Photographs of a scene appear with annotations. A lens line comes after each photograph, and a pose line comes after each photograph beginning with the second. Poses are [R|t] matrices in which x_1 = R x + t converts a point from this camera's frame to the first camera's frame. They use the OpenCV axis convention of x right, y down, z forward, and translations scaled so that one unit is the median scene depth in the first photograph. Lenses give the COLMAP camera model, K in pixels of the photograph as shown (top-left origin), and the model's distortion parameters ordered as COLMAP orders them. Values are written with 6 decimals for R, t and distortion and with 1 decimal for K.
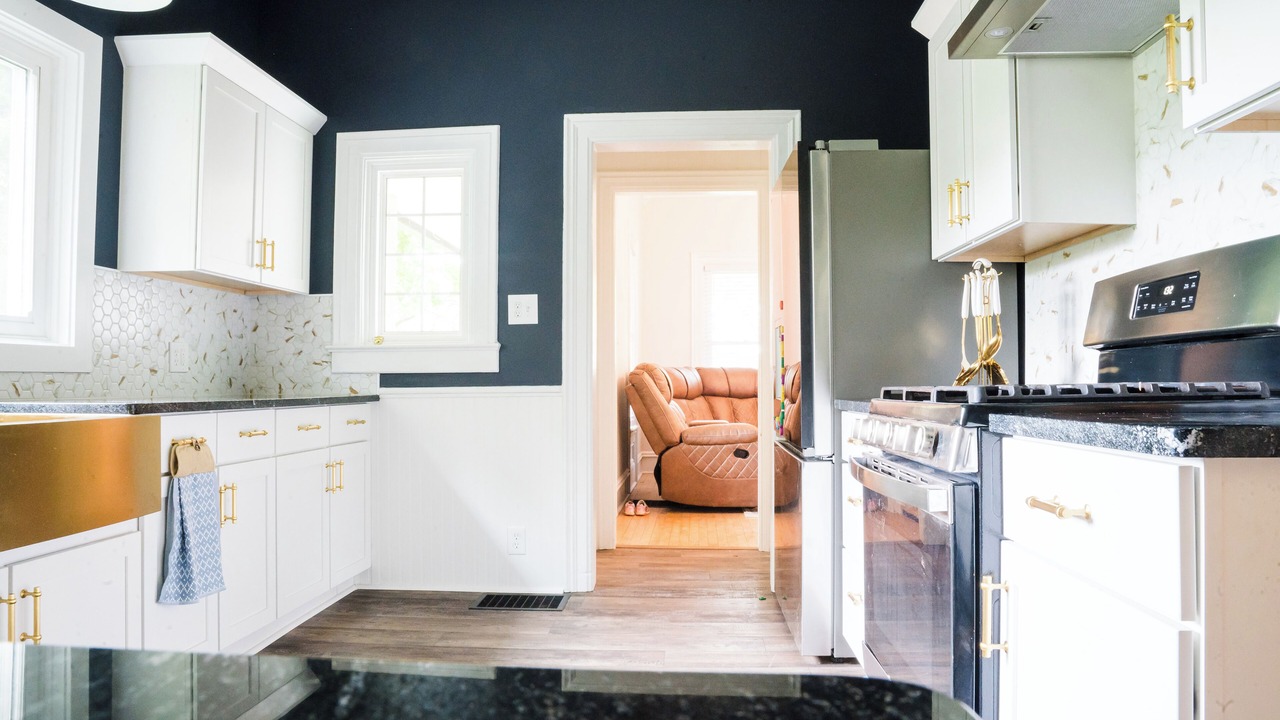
lens RADIAL K [[895.4, 0, 638.4], [0, 895.4, 359.9], [0, 0, 1]] dist [-0.120768, 0.082286]
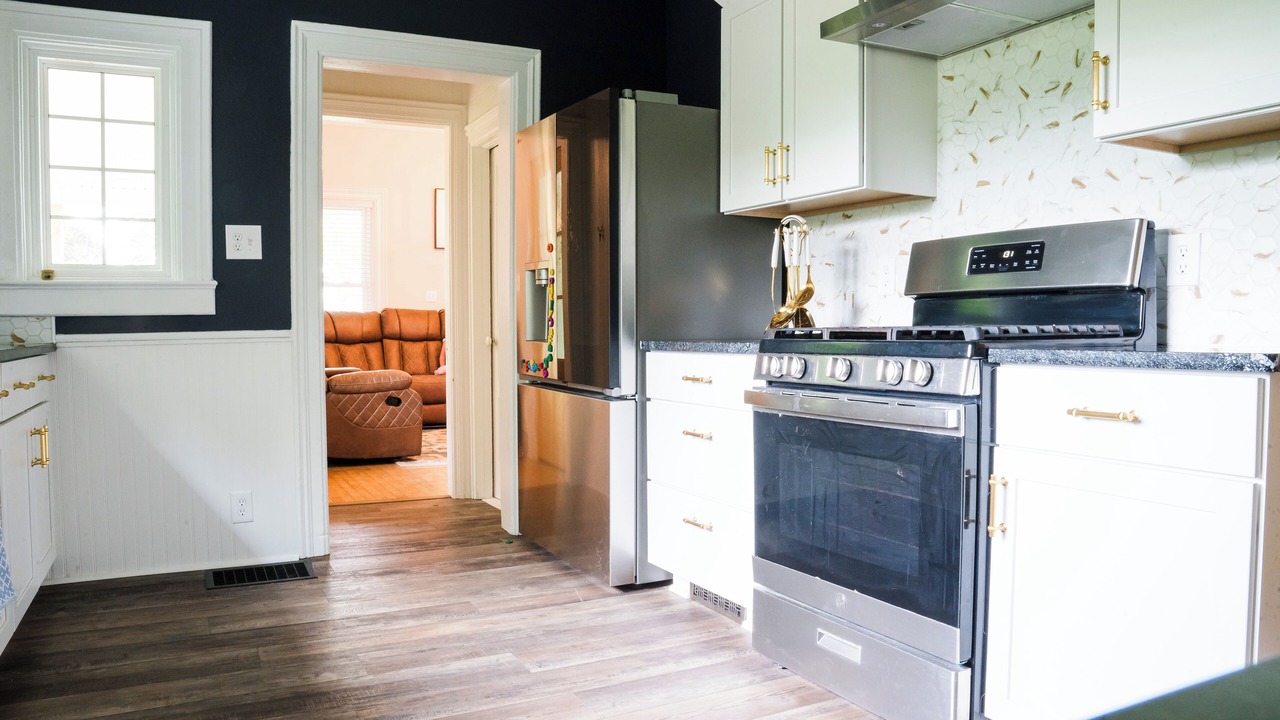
lens RADIAL K [[922.5, 0, 643.3], [0, 922.5, 380.3], [0, 0, 1]] dist [-0.105087, 0.031585]
pose [[0.862343, -0.029866, 0.505444, -0.279283], [-0.012035, 0.996768, 0.079431, 0.003397], [-0.506182, -0.074580, 0.859196, 0.050073]]
